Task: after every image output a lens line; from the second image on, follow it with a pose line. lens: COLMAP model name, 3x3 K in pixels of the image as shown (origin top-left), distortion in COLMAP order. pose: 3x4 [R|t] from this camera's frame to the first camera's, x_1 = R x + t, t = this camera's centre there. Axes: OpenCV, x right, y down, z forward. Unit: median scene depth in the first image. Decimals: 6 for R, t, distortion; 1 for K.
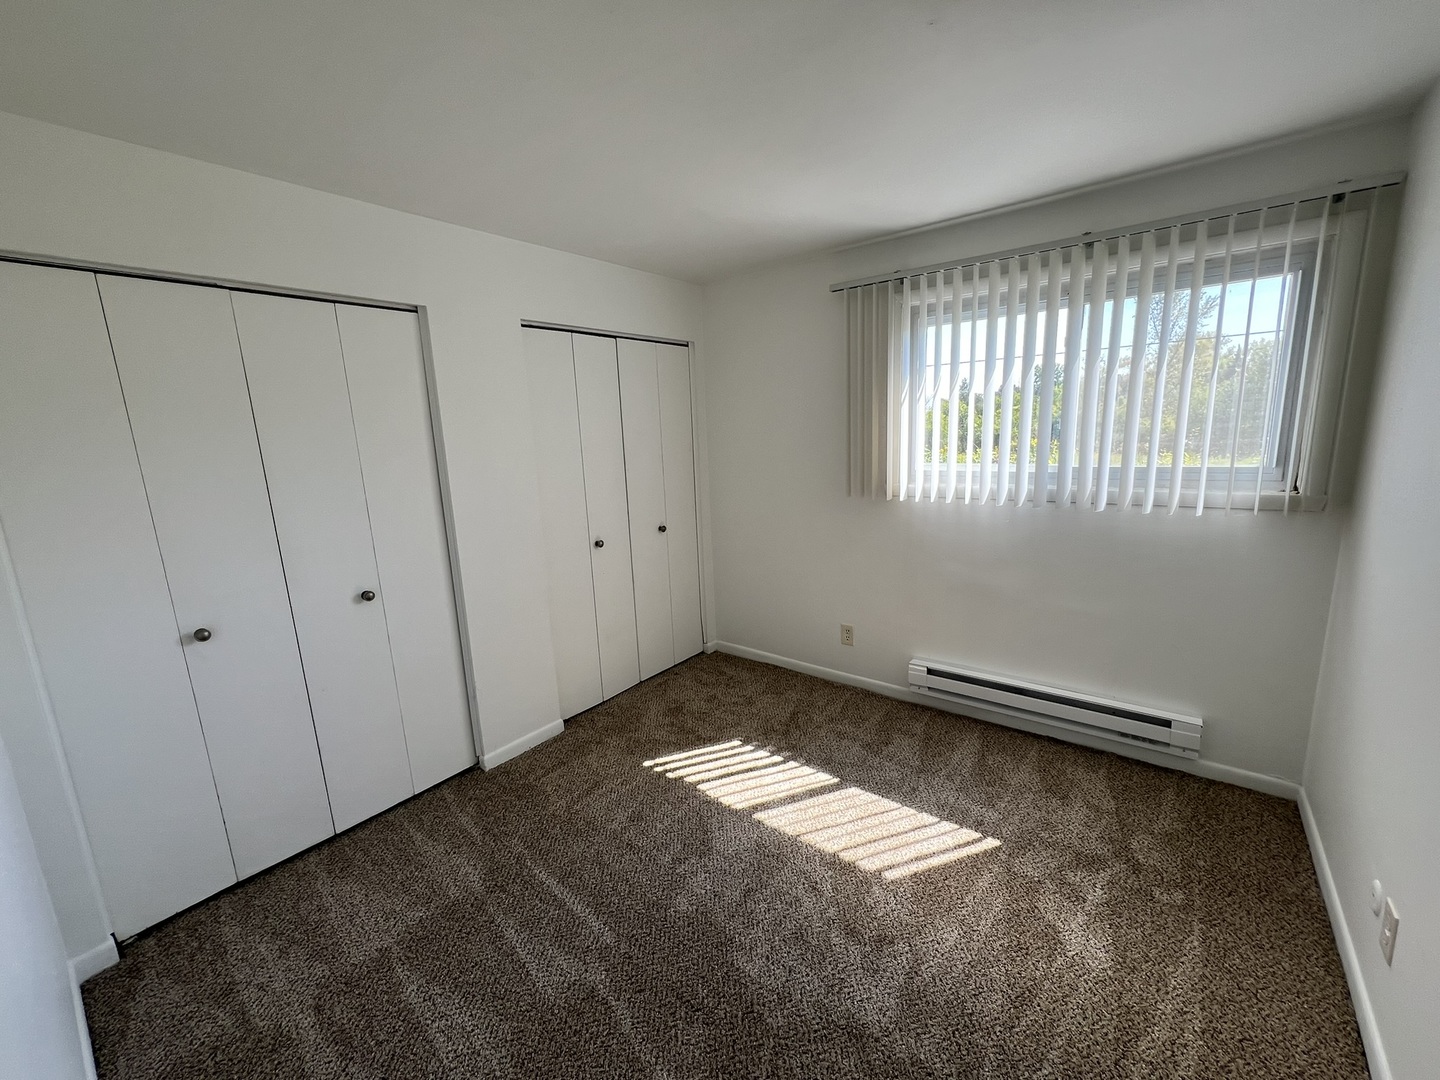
lens RADIAL K [[582.7, 0, 706.0], [0, 582.7, 530.4], [0, 0, 1]] dist [-0.000227, 0.000096]
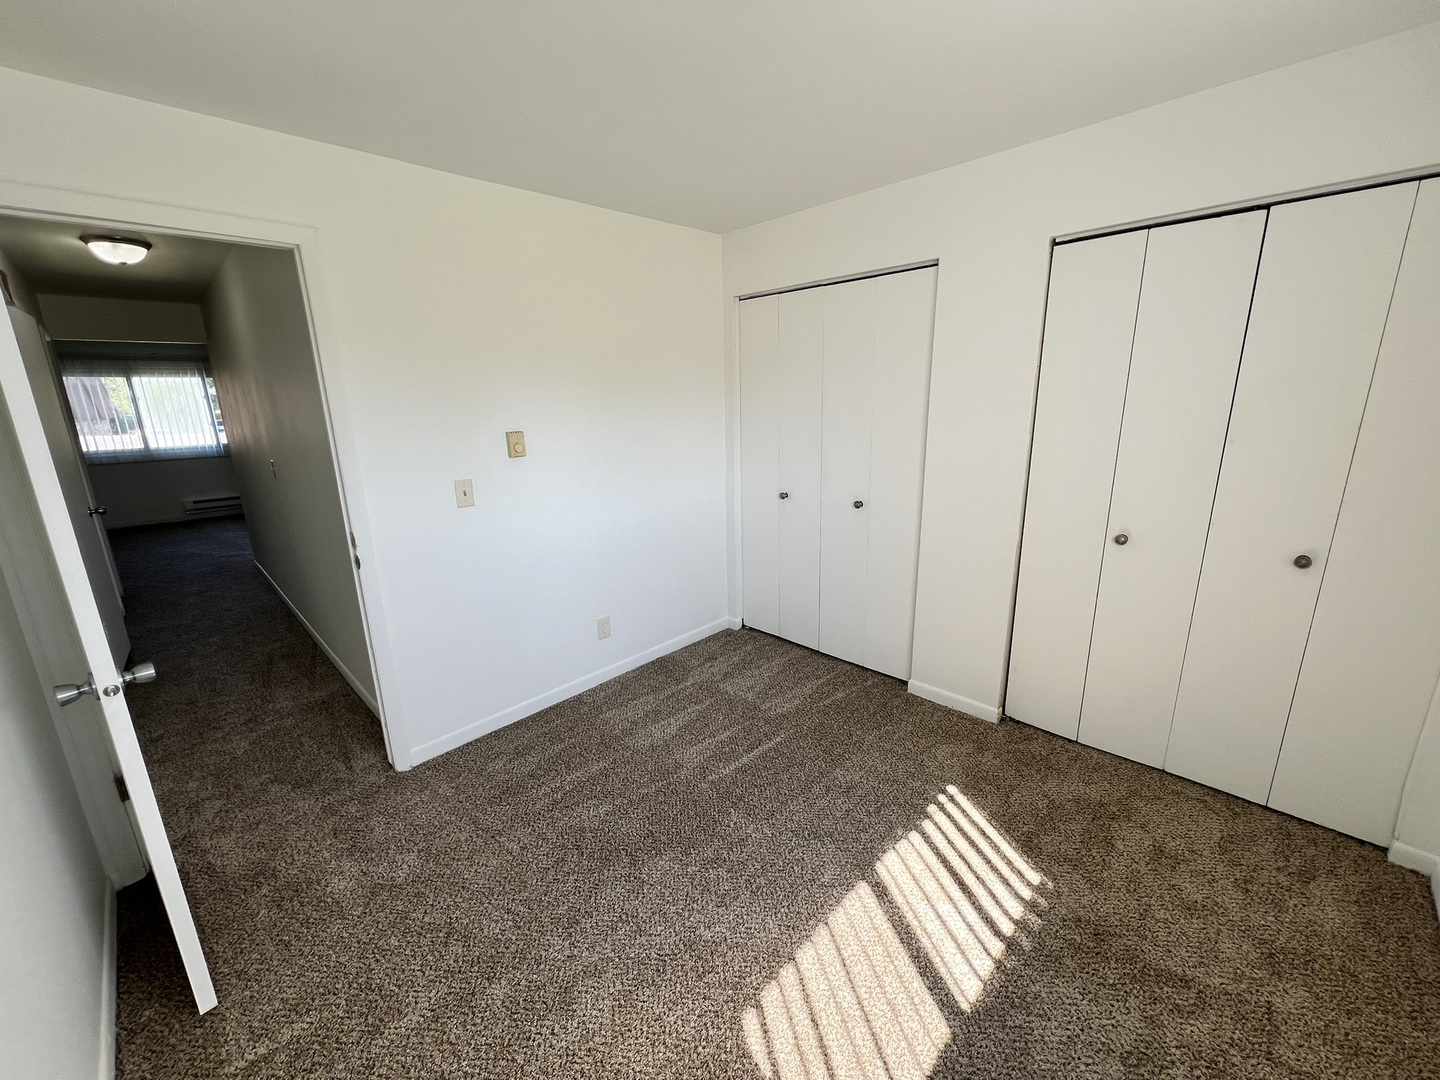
lens RADIAL K [[582.7, 0, 745.7], [0, 582.7, 538.6], [0, 0, 1]] dist [-0.000227, 0.000096]
pose [[-0.089348, 0.277077, -0.956684, 0.754625], [-0.141433, 0.947263, 0.287558, -0.167364], [0.985908, 0.160999, -0.045448, 0.831397]]
